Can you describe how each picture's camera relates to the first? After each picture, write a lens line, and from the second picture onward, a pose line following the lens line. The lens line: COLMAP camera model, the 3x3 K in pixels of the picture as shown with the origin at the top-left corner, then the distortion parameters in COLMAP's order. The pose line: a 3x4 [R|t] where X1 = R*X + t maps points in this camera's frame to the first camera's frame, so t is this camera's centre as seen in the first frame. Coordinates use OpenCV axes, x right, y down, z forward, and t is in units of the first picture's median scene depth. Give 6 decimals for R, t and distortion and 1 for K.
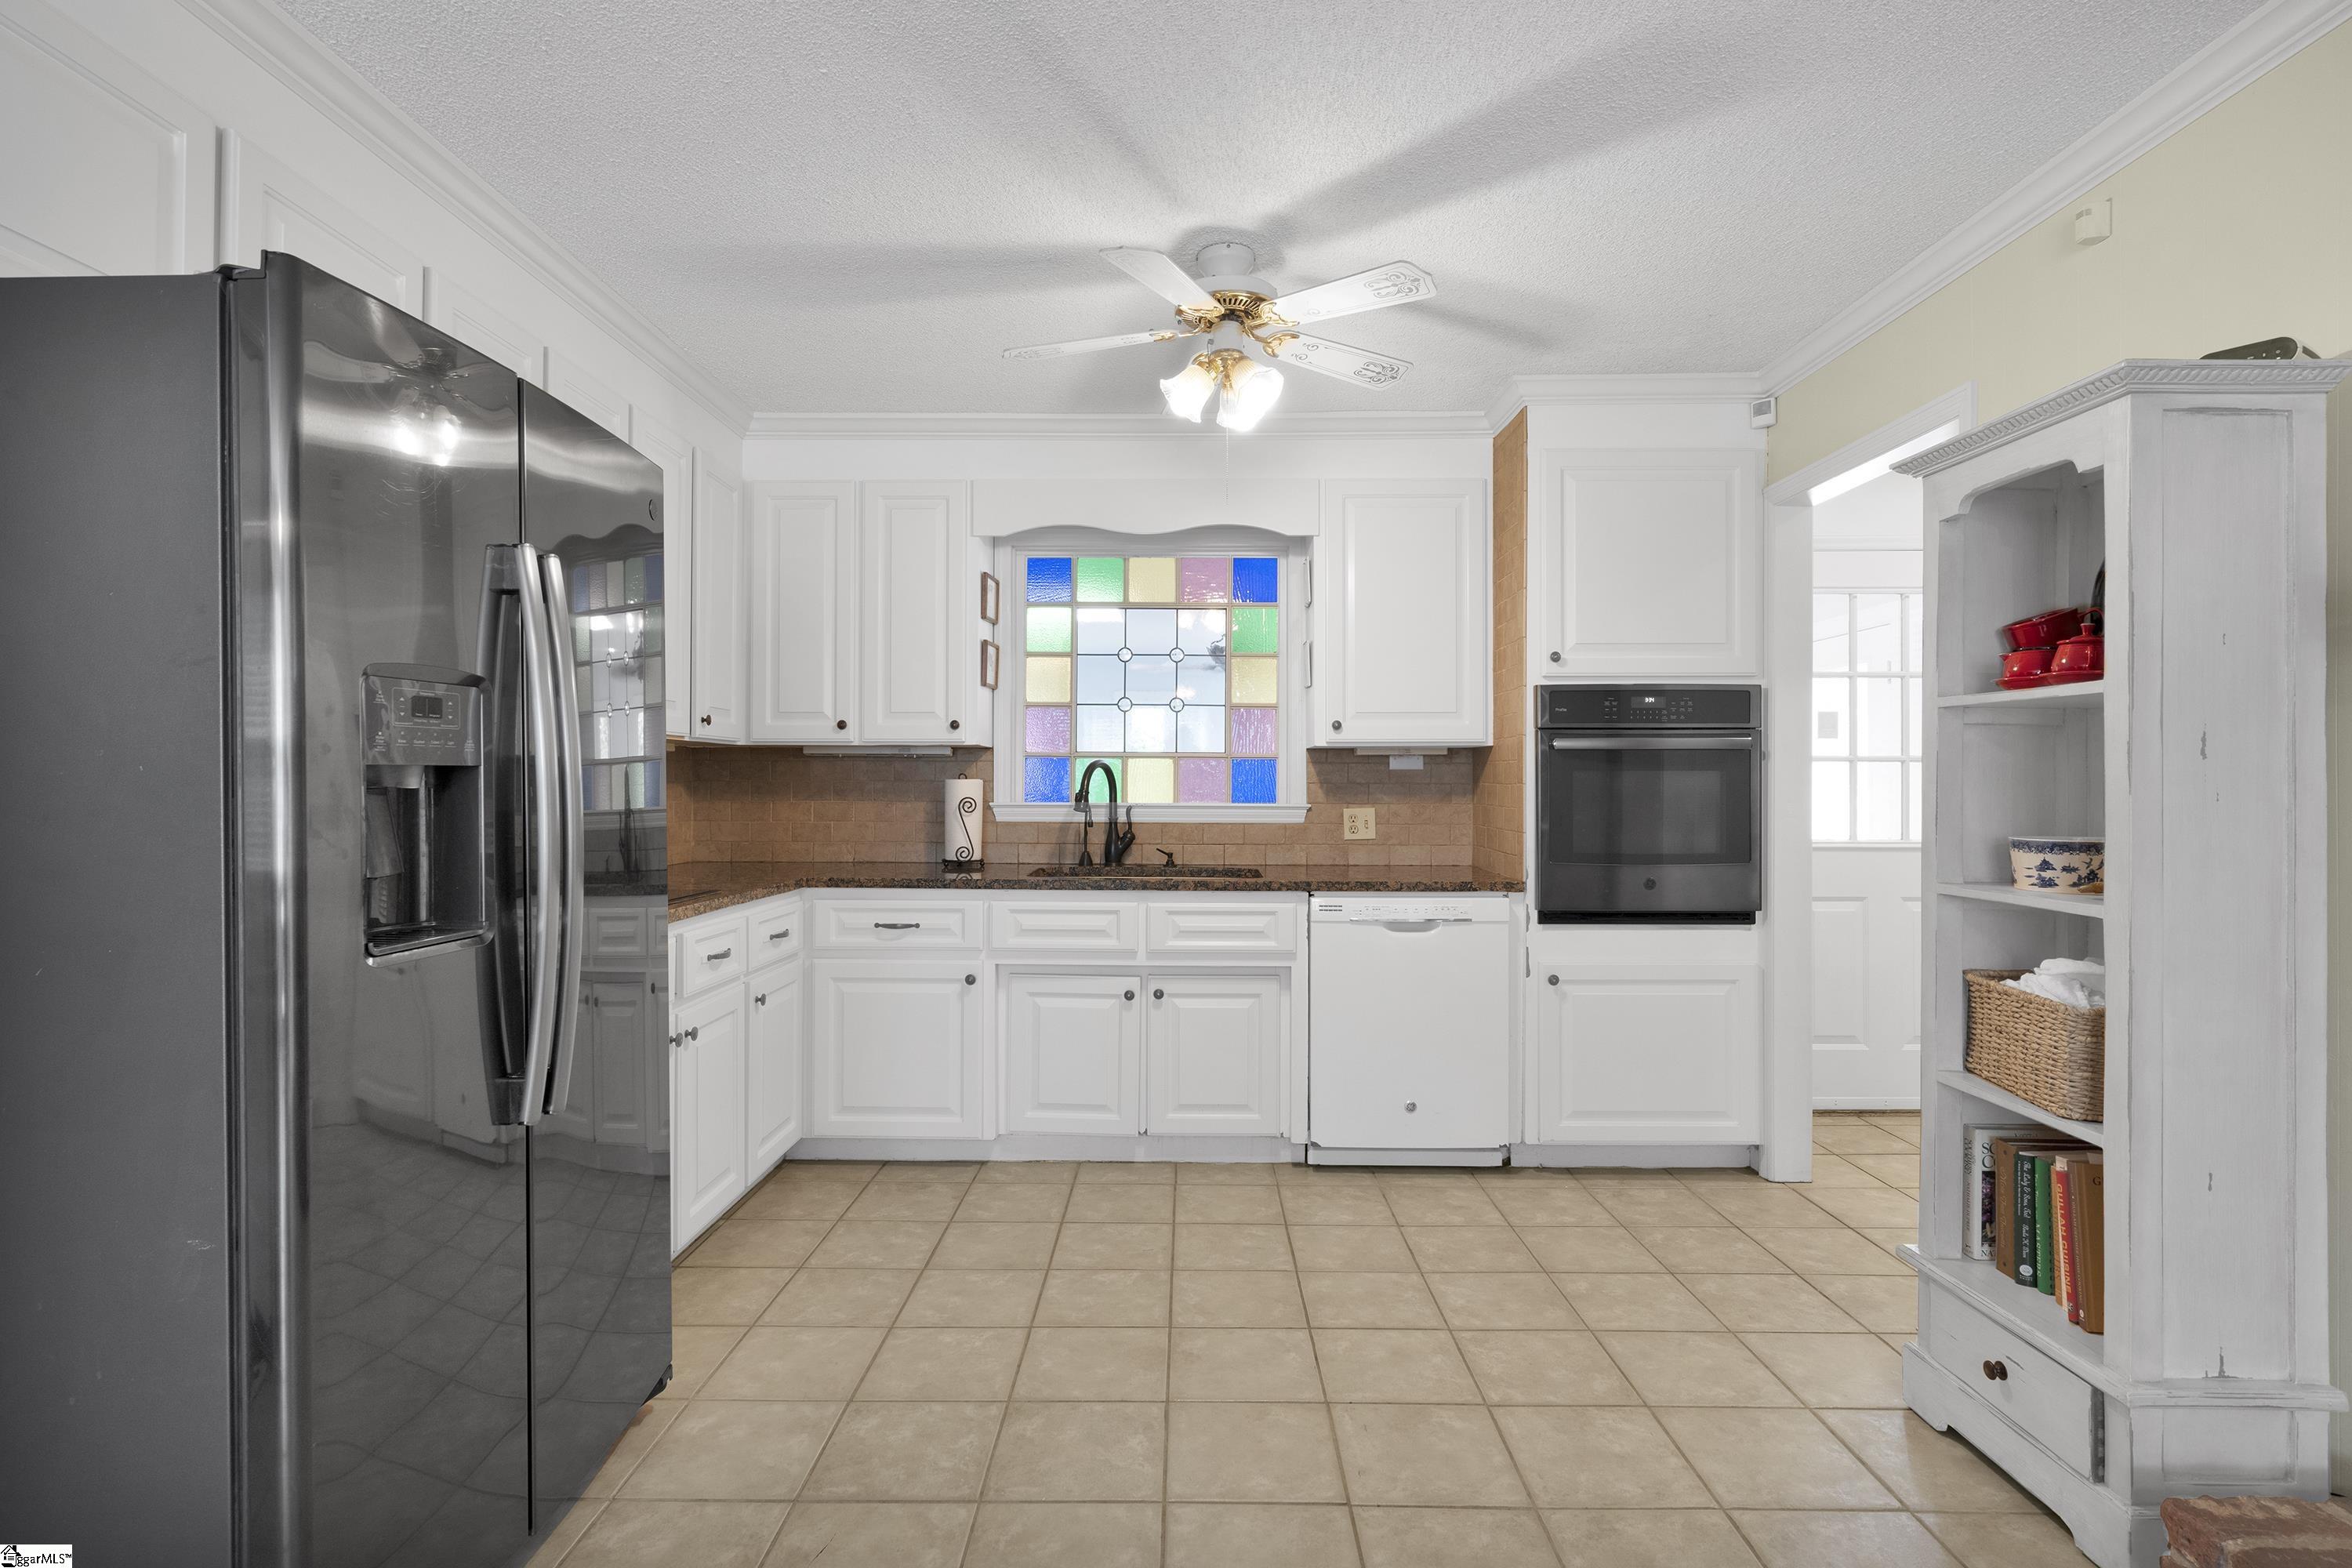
lens RADIAL K [[1141.3, 0, 1174.4], [0, 1141.3, 782.6], [0, 0, 1]] dist [-0.000321, 0.000049]
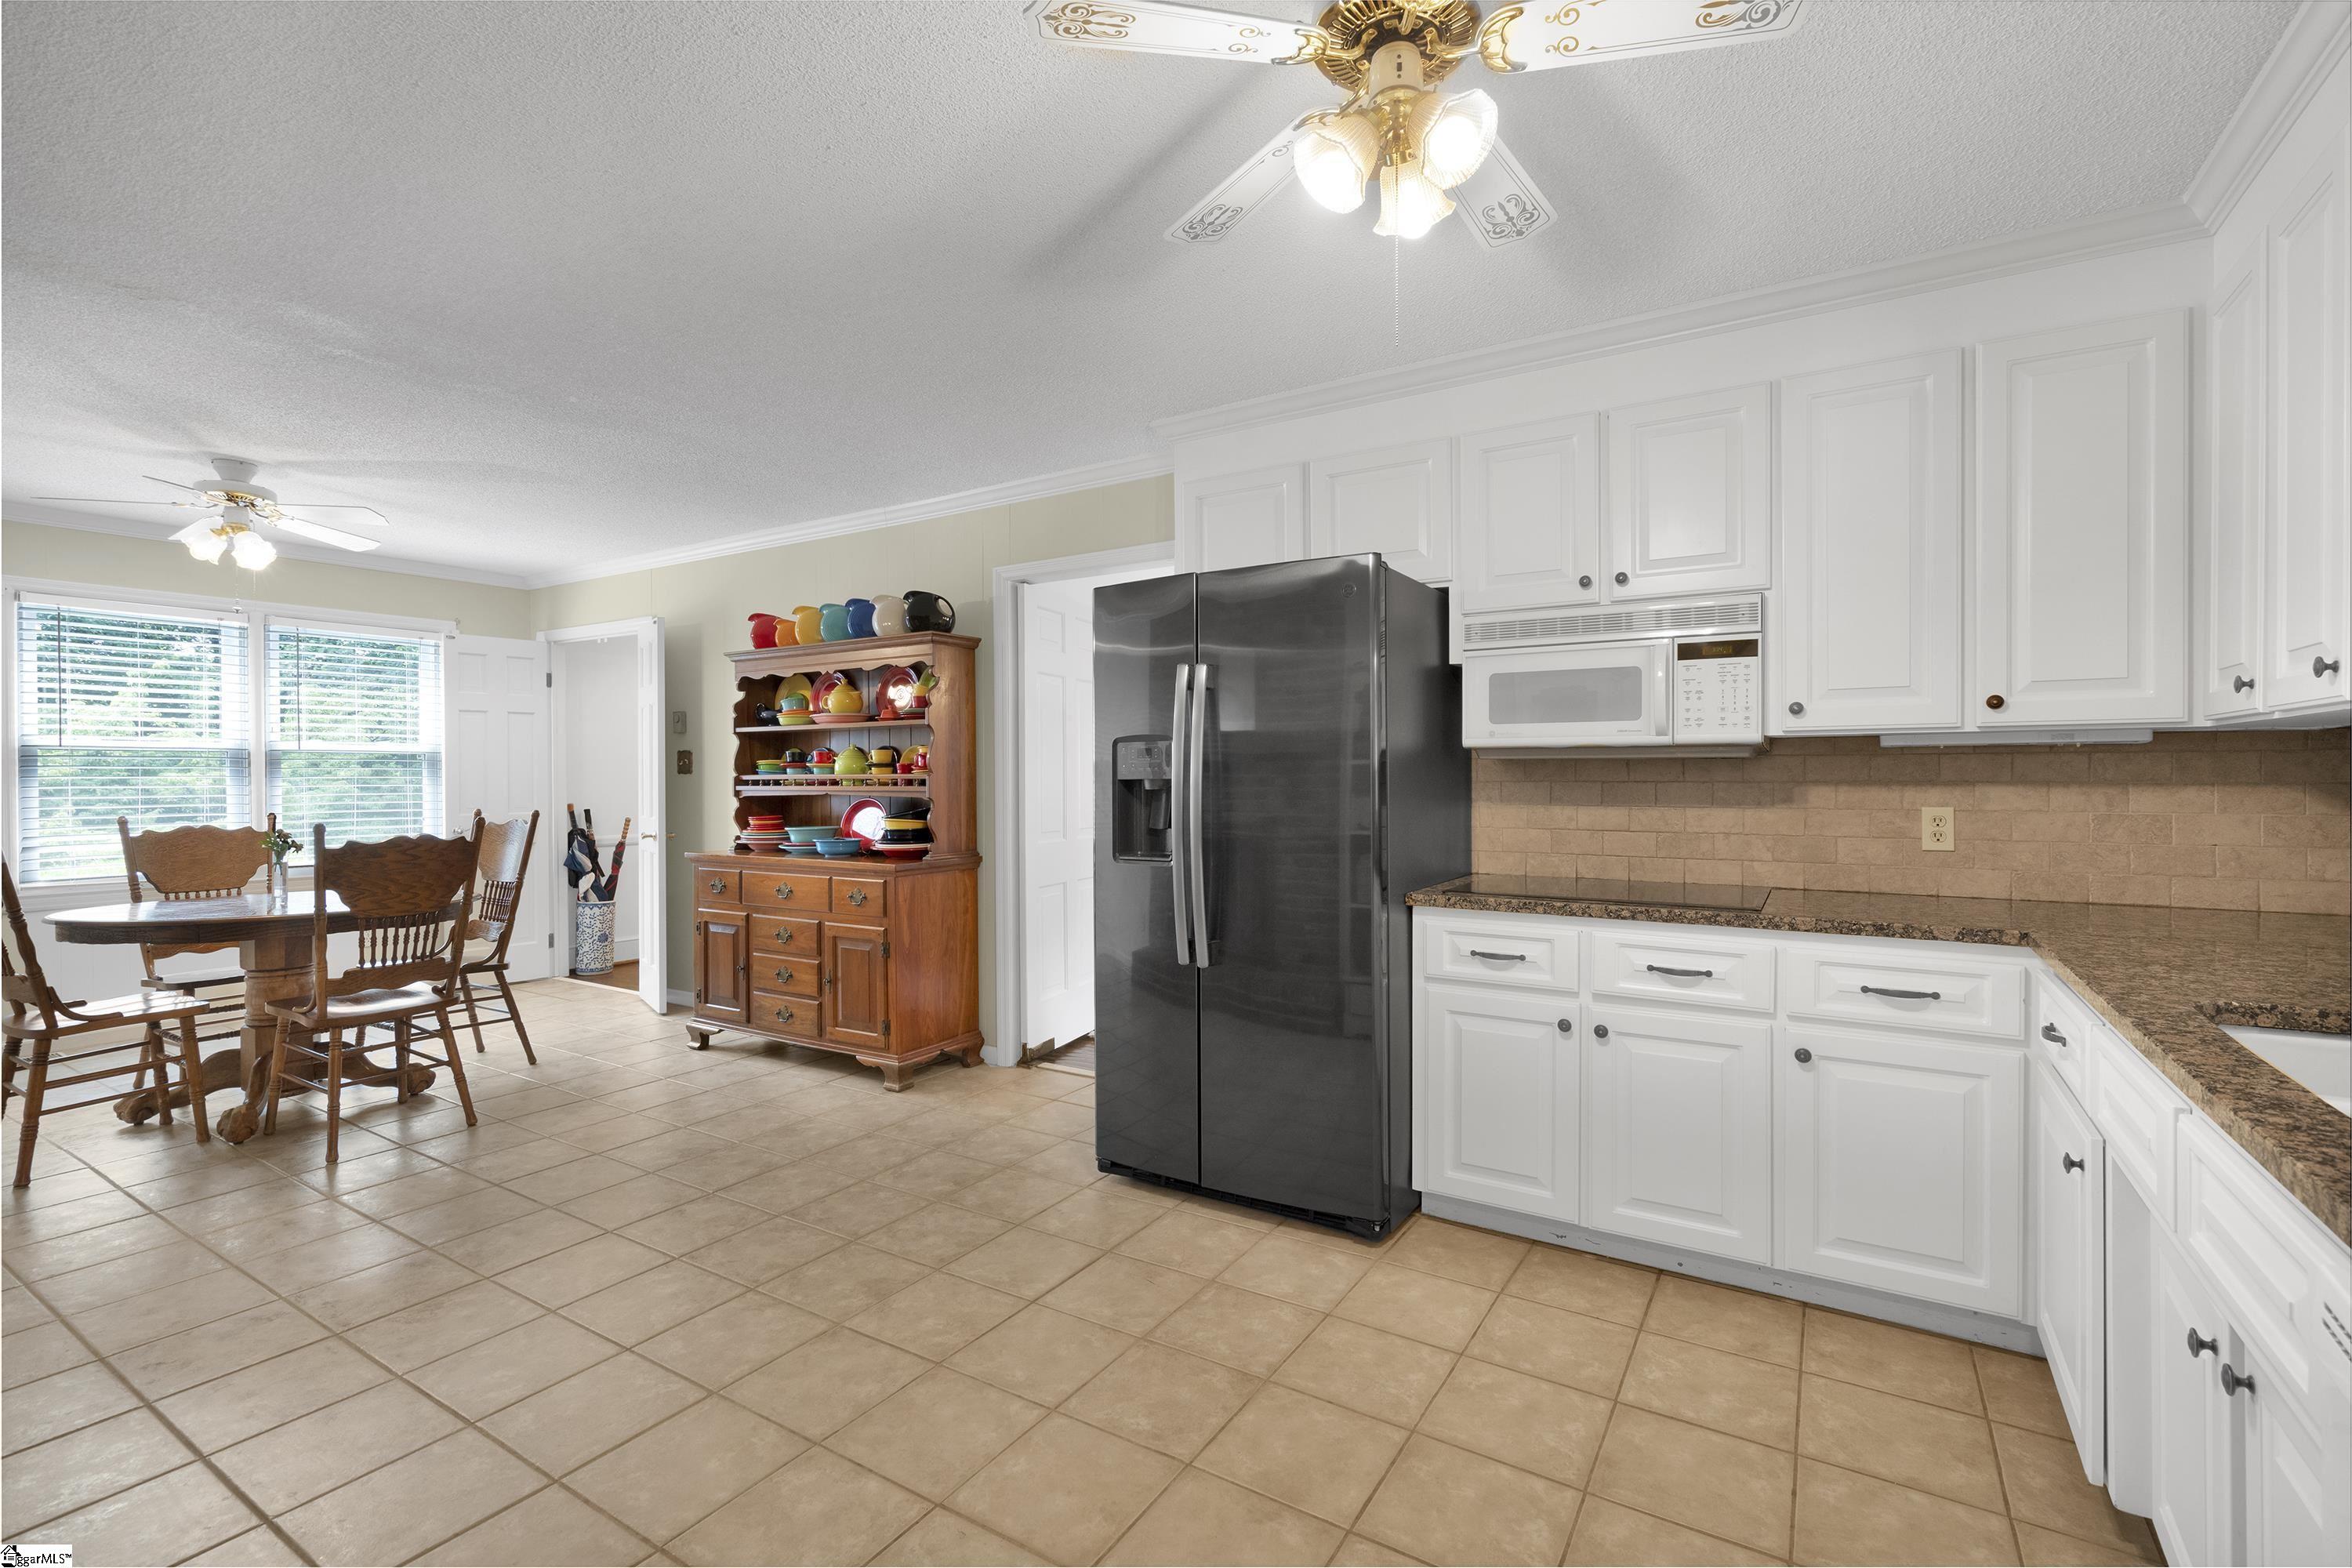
lens RADIAL K [[1064.1, 0, 1169.9], [0, 1064.1, 774.7], [0, 0, 1]] dist [-0.001693, 0.001349]
pose [[-0.514055, 0.005679, -0.857738, 0.623701], [-0.004121, 0.999950, 0.009090, -0.014692], [0.857747, 0.008207, -0.514006, 1.214767]]
